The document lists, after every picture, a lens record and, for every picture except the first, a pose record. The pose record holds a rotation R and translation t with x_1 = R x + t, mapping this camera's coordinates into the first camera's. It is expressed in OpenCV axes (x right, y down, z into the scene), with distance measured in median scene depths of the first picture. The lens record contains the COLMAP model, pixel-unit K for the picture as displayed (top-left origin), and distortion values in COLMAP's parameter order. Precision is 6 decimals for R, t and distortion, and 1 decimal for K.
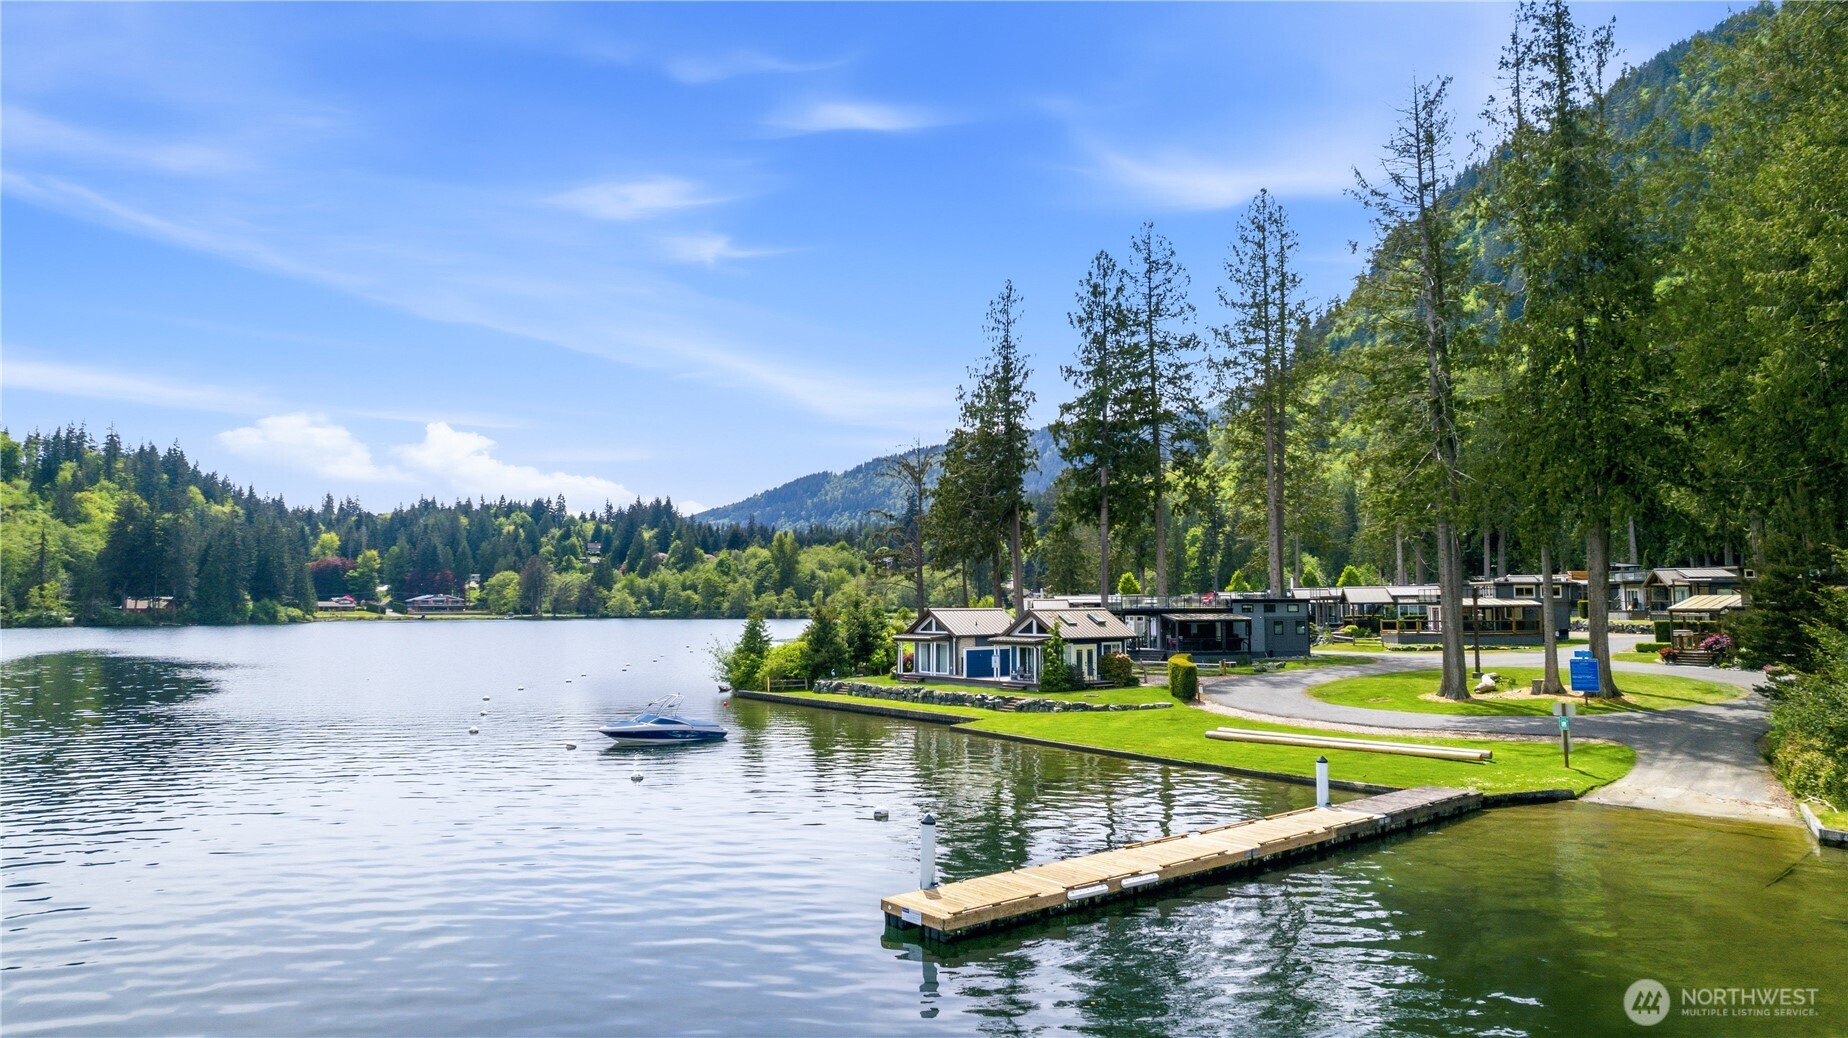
lens RADIAL K [[1152.8, 0, 924.0], [0, 1152.8, 519.0], [0, 0, 1]] dist [-0.106736, 0.083810]
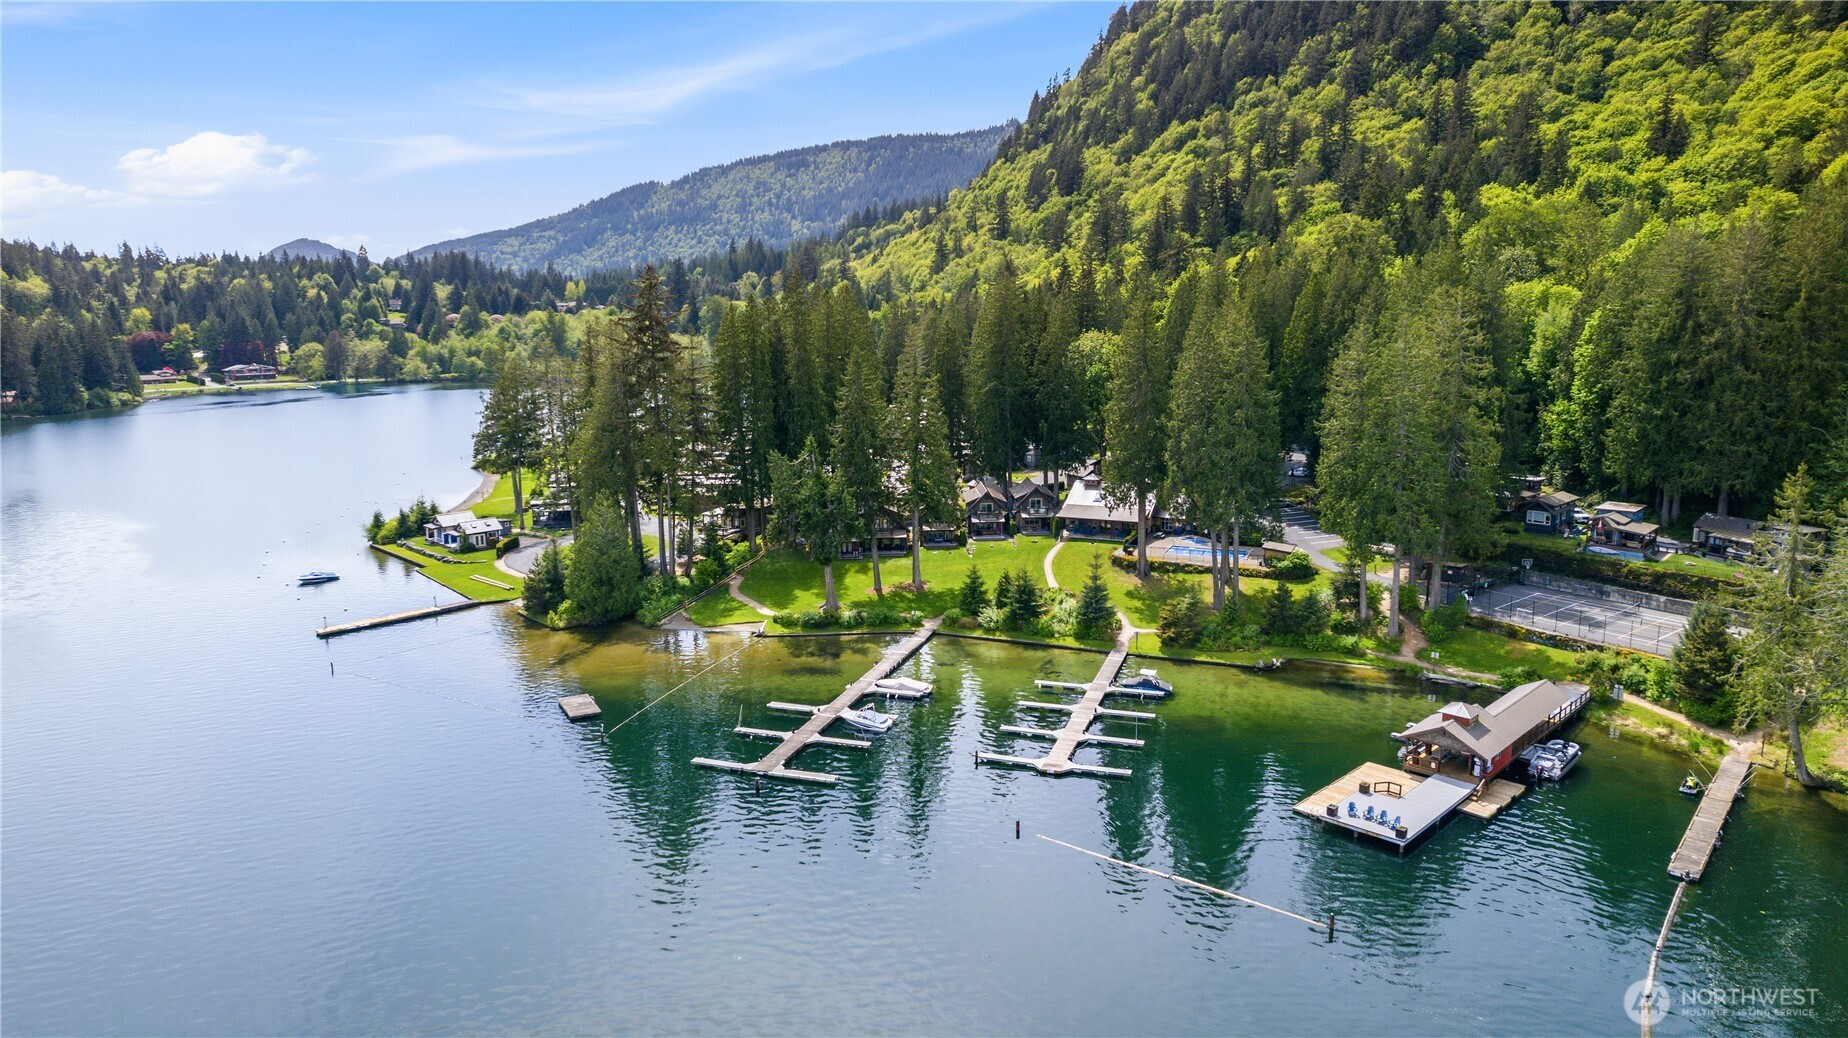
lens RADIAL K [[1152.8, 0, 924.0], [0, 1152.8, 519.0], [0, 0, 1]] dist [-0.106736, 0.083810]
pose [[0.992075, -0.022587, 0.123603, 0.103929], [-0.009976, 0.966445, 0.256678, -0.077903], [-0.125253, -0.255877, 0.958561, -0.214430]]
